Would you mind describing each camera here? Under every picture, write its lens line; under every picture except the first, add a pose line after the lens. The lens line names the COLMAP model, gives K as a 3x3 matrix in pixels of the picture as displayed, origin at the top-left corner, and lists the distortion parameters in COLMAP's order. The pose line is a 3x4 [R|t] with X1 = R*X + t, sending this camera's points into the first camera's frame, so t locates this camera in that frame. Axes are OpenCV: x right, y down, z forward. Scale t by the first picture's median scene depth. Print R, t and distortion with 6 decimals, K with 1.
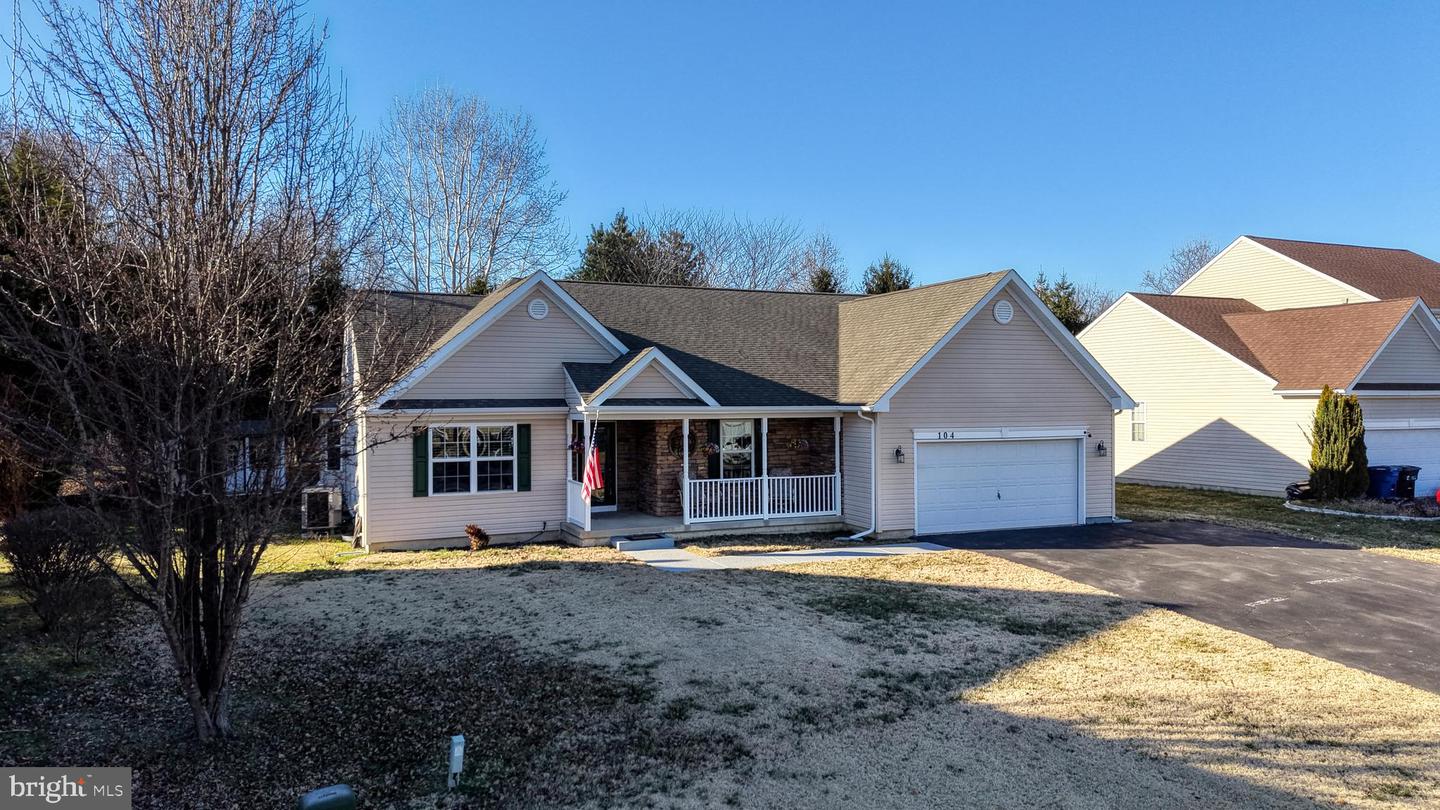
lens RADIAL K [[960.7, 0, 720.0], [0, 960.7, 405.0], [0, 0, 1]] dist [0.073699, -0.101978]
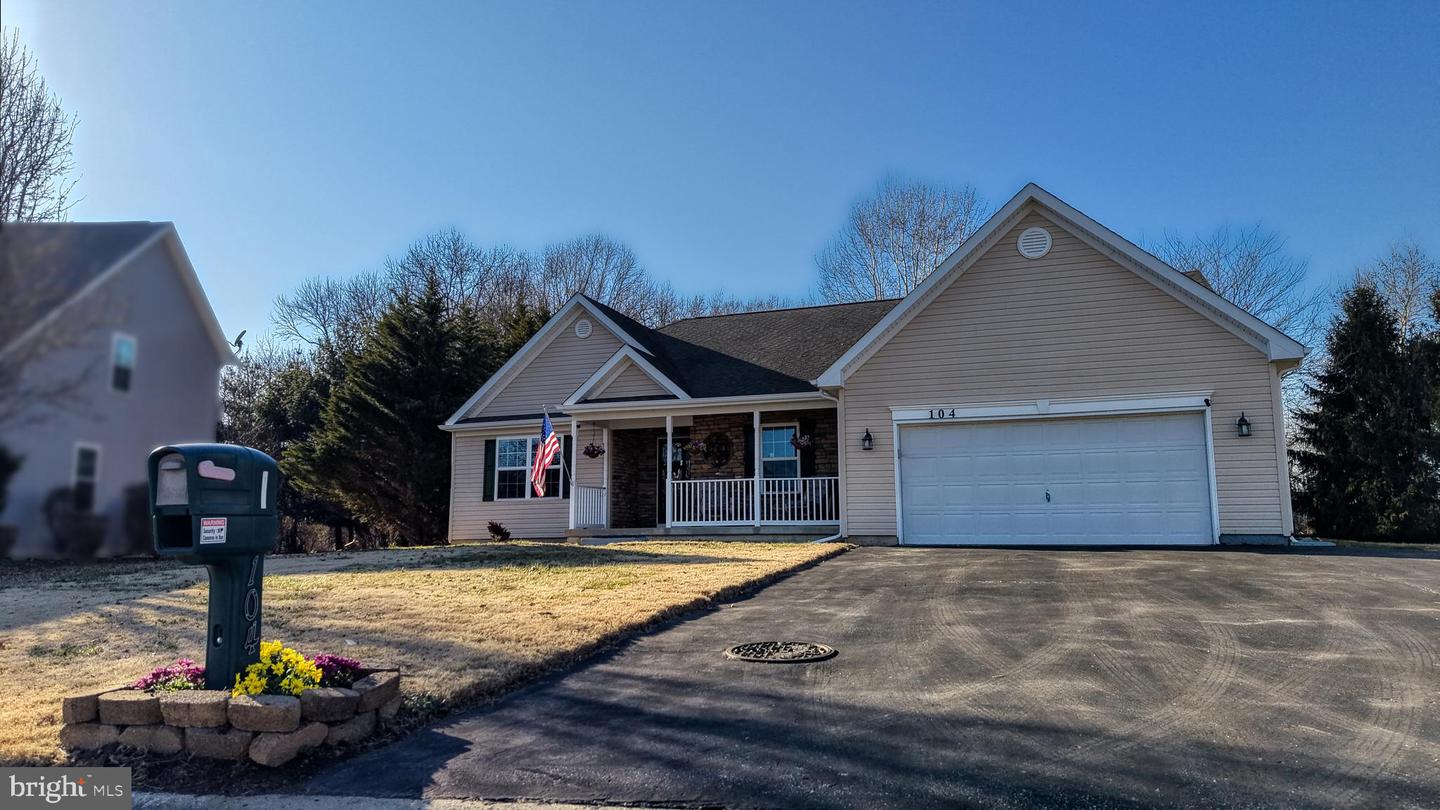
lens RADIAL K [[960.7, 0, 720.0], [0, 960.7, 405.0], [0, 0, 1]] dist [0.073699, -0.101978]
pose [[0.726451, -0.095487, -0.680552, 0.643779], [-0.003453, 0.989780, -0.142560, 0.137728], [0.687210, 0.105913, 0.718697, 0.343957]]
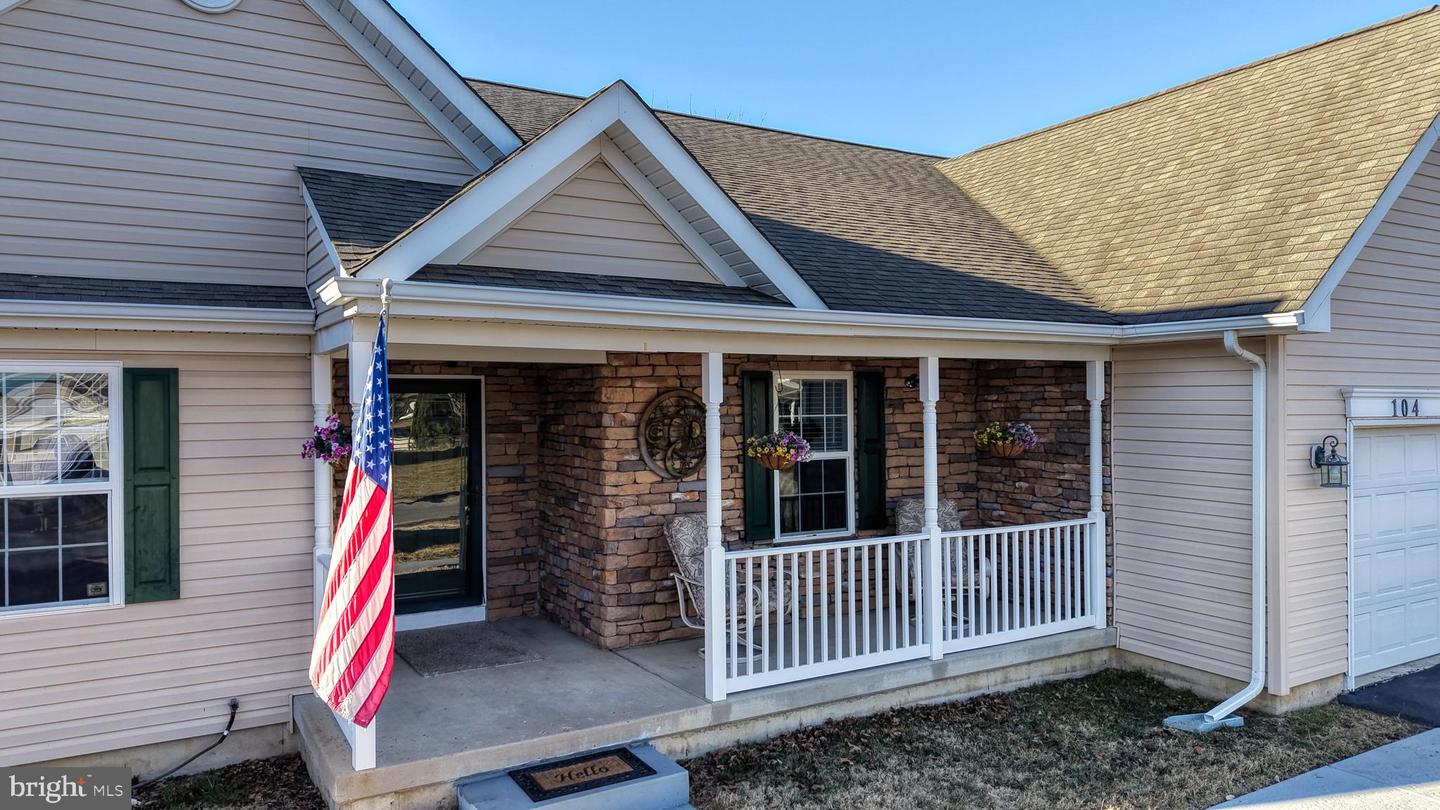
lens RADIAL K [[960.7, 0, 720.0], [0, 960.7, 405.0], [0, 0, 1]] dist [0.073699, -0.101978]
pose [[0.992932, -0.002365, 0.118658, -0.068785], [0.002833, 0.999989, -0.003780, 0.032211], [-0.118647, 0.004089, 0.992928, 0.689026]]
